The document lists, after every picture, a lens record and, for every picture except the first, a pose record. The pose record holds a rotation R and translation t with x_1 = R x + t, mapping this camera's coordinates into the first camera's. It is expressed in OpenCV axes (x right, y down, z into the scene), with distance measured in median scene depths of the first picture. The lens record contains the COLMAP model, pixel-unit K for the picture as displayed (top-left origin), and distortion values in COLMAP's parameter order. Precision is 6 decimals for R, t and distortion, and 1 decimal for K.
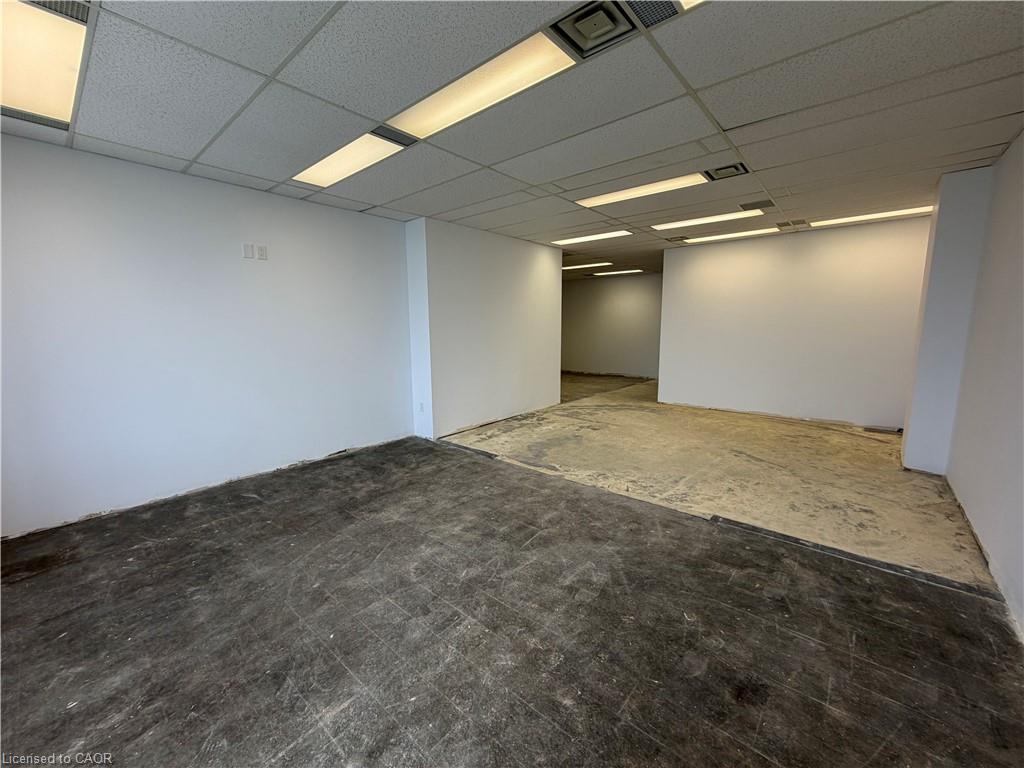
lens RADIAL K [[406.5, 0, 510.1], [0, 406.5, 385.8], [0, 0, 1]] dist [0.000445, -0.000152]
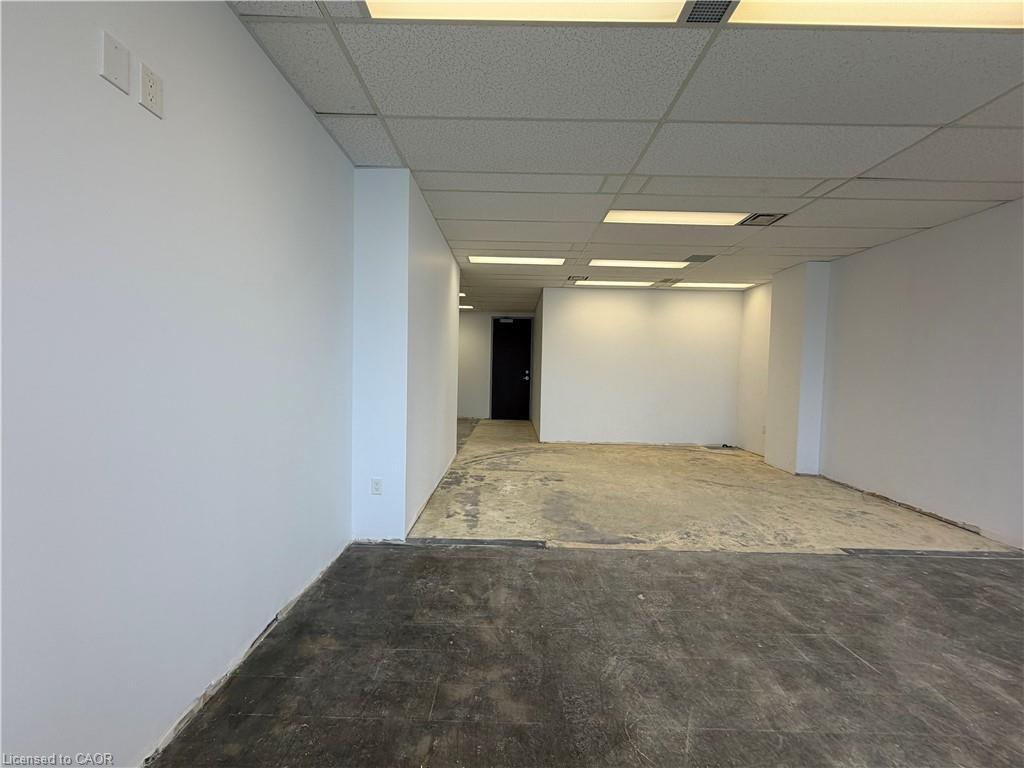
lens RADIAL K [[406.5, 0, 510.2], [0, 406.5, 385.7], [0, 0, 1]] dist [0.000445, -0.000152]
pose [[0.759773, -0.002503, 0.650183, -0.609693], [0.069408, 0.994591, -0.077278, -0.044673], [-0.646473, 0.103842, 0.755837, 0.592669]]
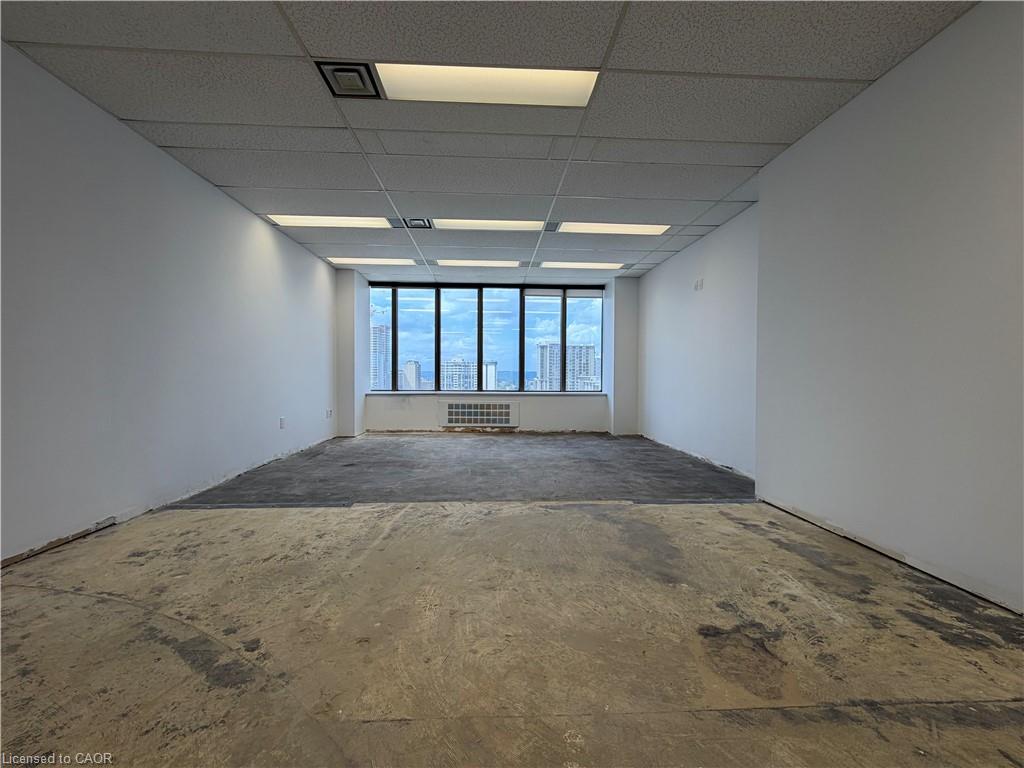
lens RADIAL K [[406.5, 0, 511.0], [0, 406.5, 385.7], [0, 0, 1]] dist [0.000445, -0.000152]
pose [[-0.721424, 0.021940, -0.692146, 0.733828], [-0.103354, 0.984892, 0.138945, -0.127349], [0.684737, 0.171774, -0.708257, 1.570391]]
